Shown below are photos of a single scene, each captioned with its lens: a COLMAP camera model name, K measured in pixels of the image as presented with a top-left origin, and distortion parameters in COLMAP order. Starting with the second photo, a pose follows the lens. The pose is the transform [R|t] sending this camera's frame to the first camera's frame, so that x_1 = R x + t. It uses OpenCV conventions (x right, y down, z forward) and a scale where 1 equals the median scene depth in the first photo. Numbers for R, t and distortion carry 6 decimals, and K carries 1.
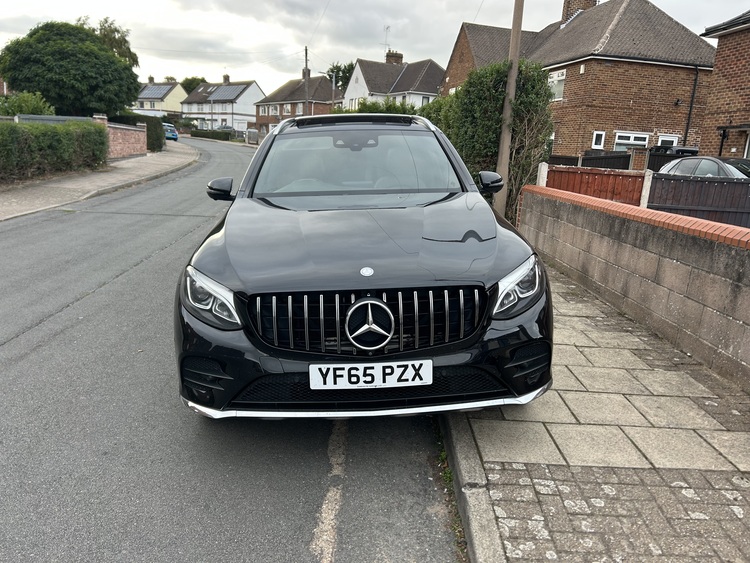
lens RADIAL K [[569.2, 0, 373.5], [0, 569.2, 275.1], [0, 0, 1]] dist [0.041702, -0.049046]
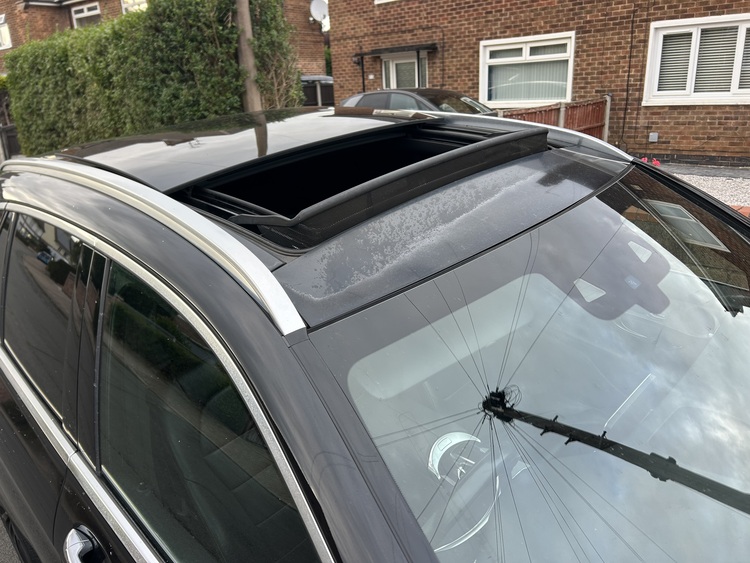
lens RADIAL K [[569.2, 0, 372.0], [0, 569.2, 278.3], [0, 0, 1]] dist [0.041702, -0.049046]
pose [[0.736134, -0.308778, 0.602298, -0.435867], [0.235937, 0.951123, 0.199244, -0.484851], [-0.634382, -0.004566, 0.773006, 1.354378]]
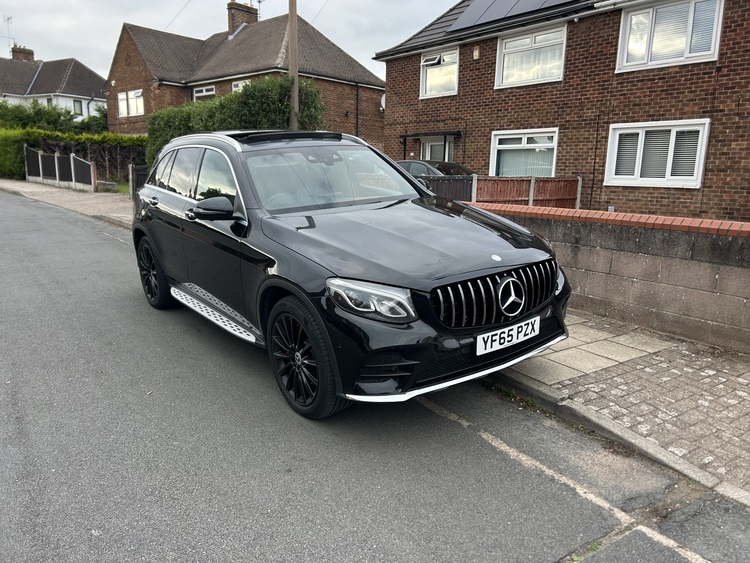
lens RADIAL K [[569.2, 0, 376.3], [0, 569.2, 286.8], [0, 0, 1]] dist [0.041702, -0.049046]
pose [[0.826198, -0.150879, 0.542801, -0.909554], [0.145892, 0.987904, 0.052540, -0.047466], [-0.544163, 0.035782, 0.838216, 0.055867]]
